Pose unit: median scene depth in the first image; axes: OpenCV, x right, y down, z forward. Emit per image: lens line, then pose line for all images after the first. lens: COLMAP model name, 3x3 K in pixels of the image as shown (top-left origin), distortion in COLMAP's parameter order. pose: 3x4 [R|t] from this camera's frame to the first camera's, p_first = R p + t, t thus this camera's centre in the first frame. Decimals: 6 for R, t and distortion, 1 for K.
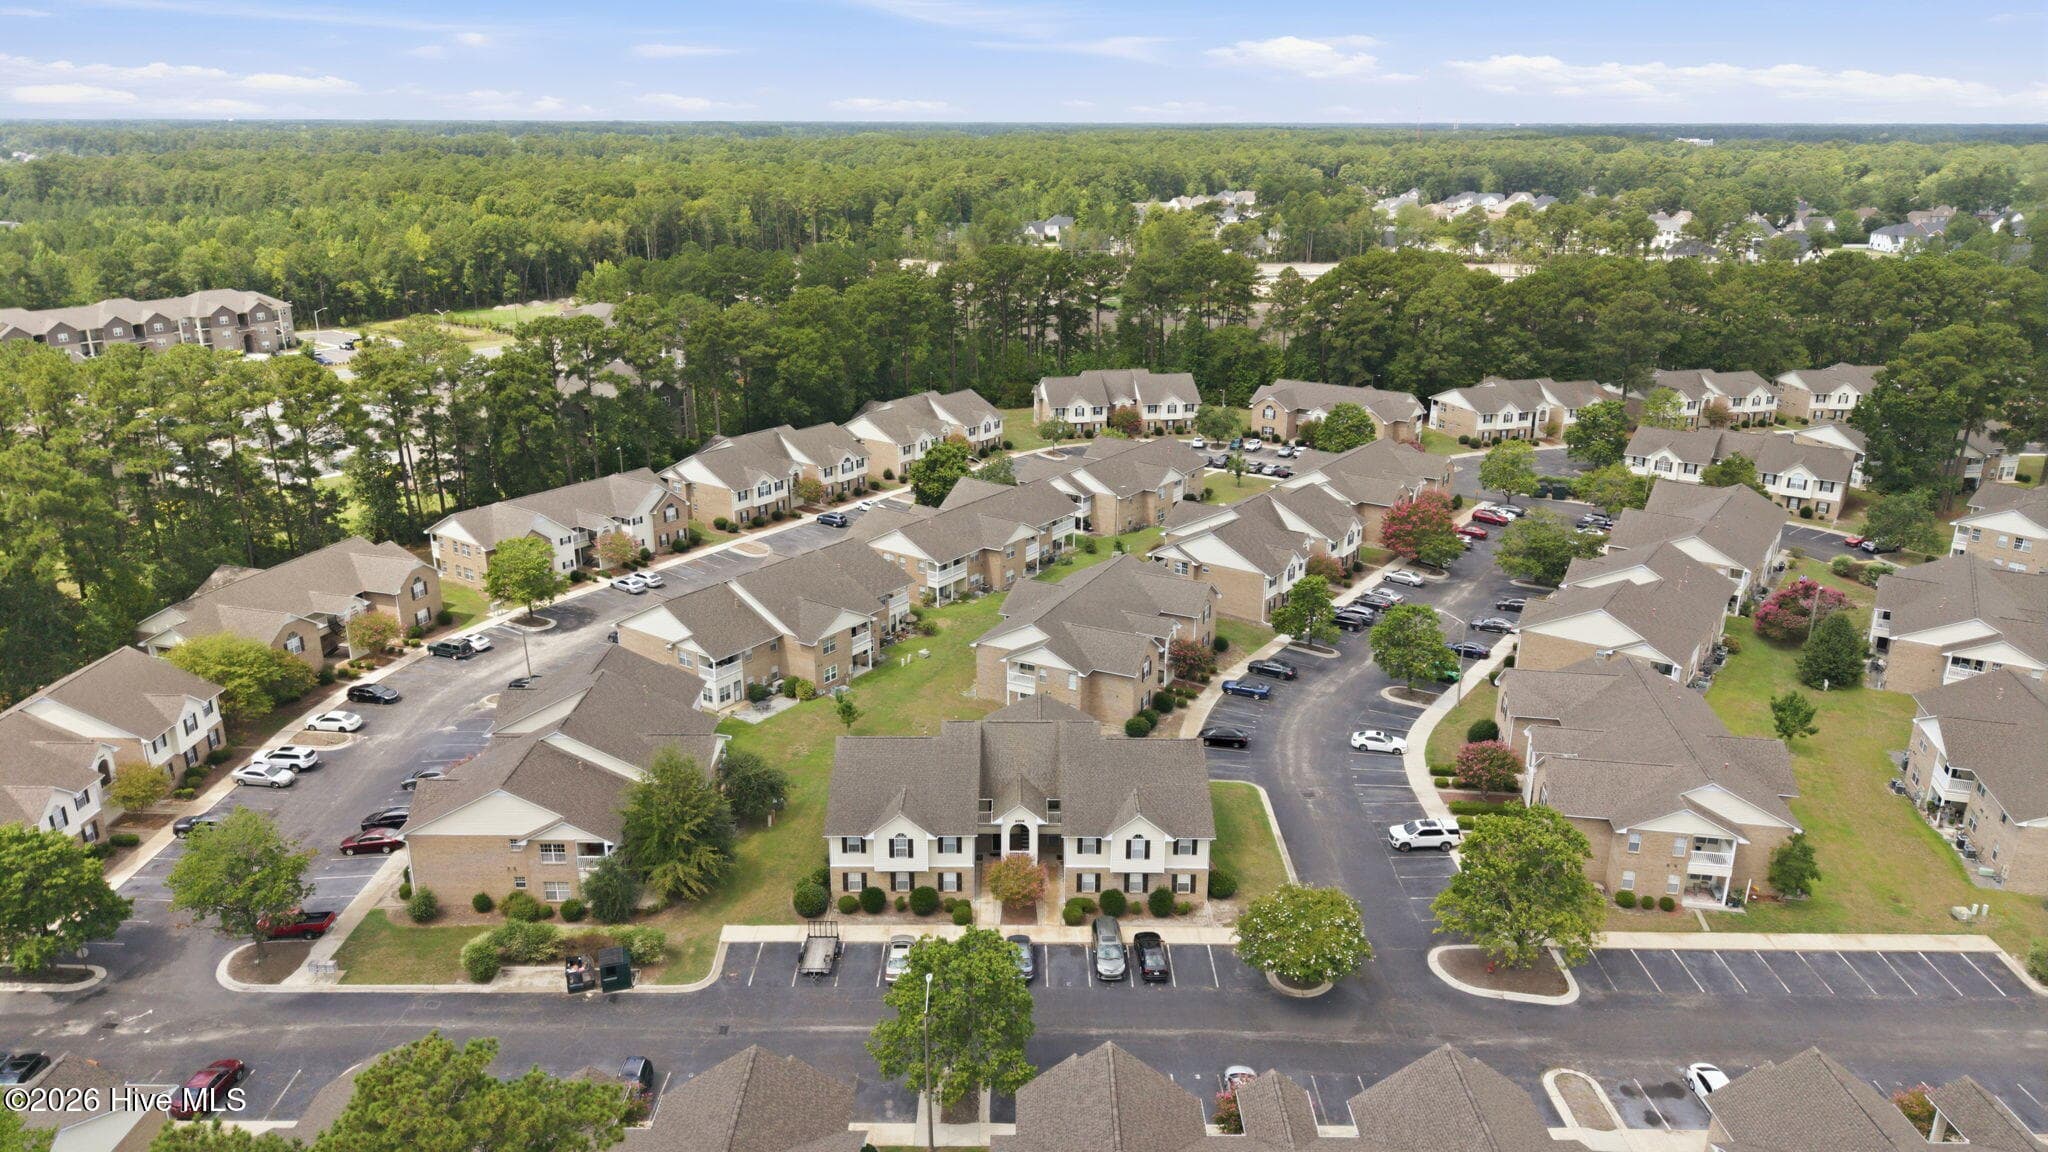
lens RADIAL K [[1369.9, 0, 1024.3], [0, 1369.9, 631.3], [0, 0, 1]] dist [0.082355, -0.149340]
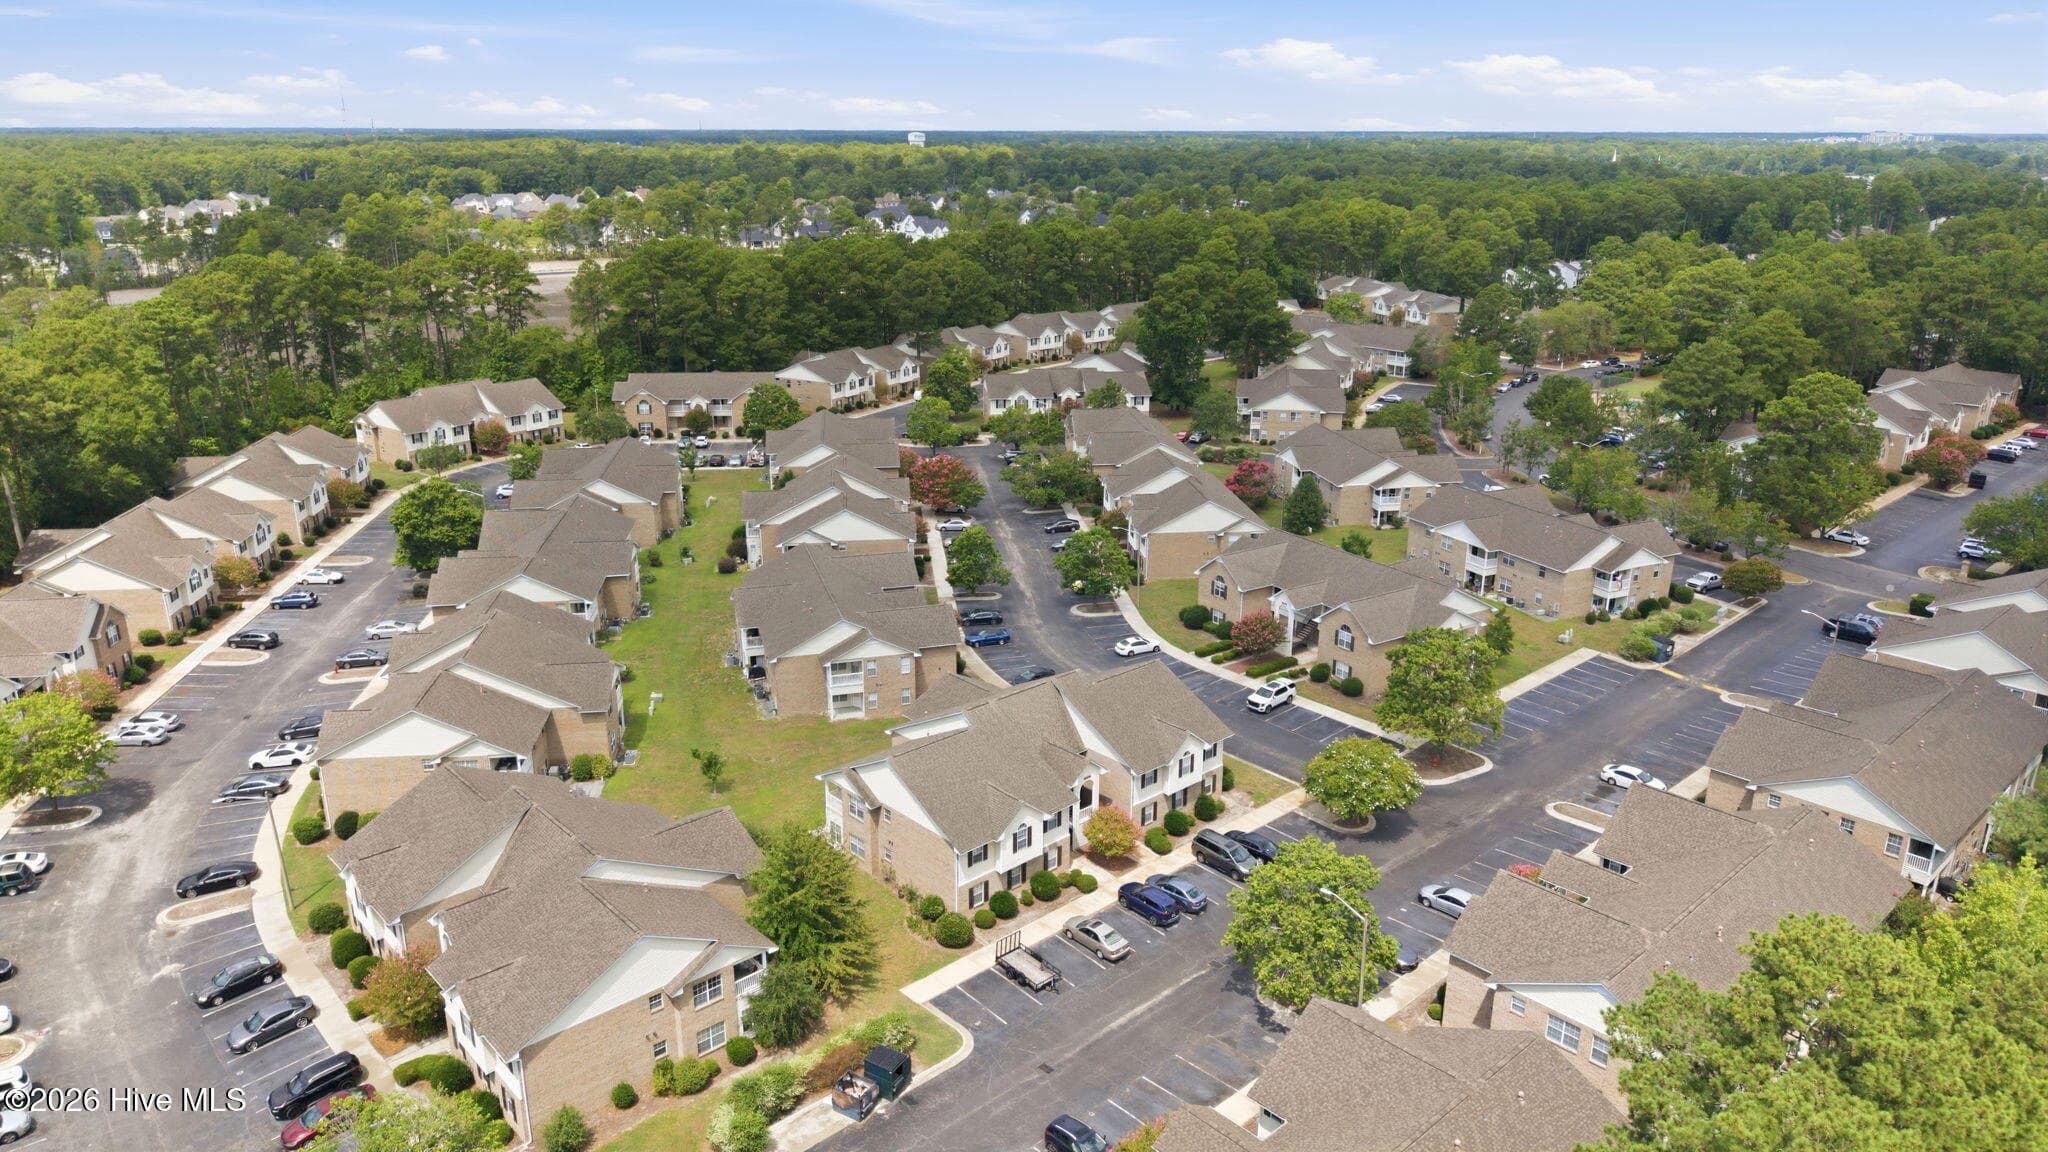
lens RADIAL K [[1353.5, 0, 1105.0], [0, 1353.5, 596.5], [0, 0, 1]] dist [0.021139, -0.035232]
pose [[0.717899, -0.224852, 0.658834, -0.248655], [0.237078, 0.968796, 0.072306, -0.023641], [-0.654534, 0.104287, 0.748805, 0.095108]]
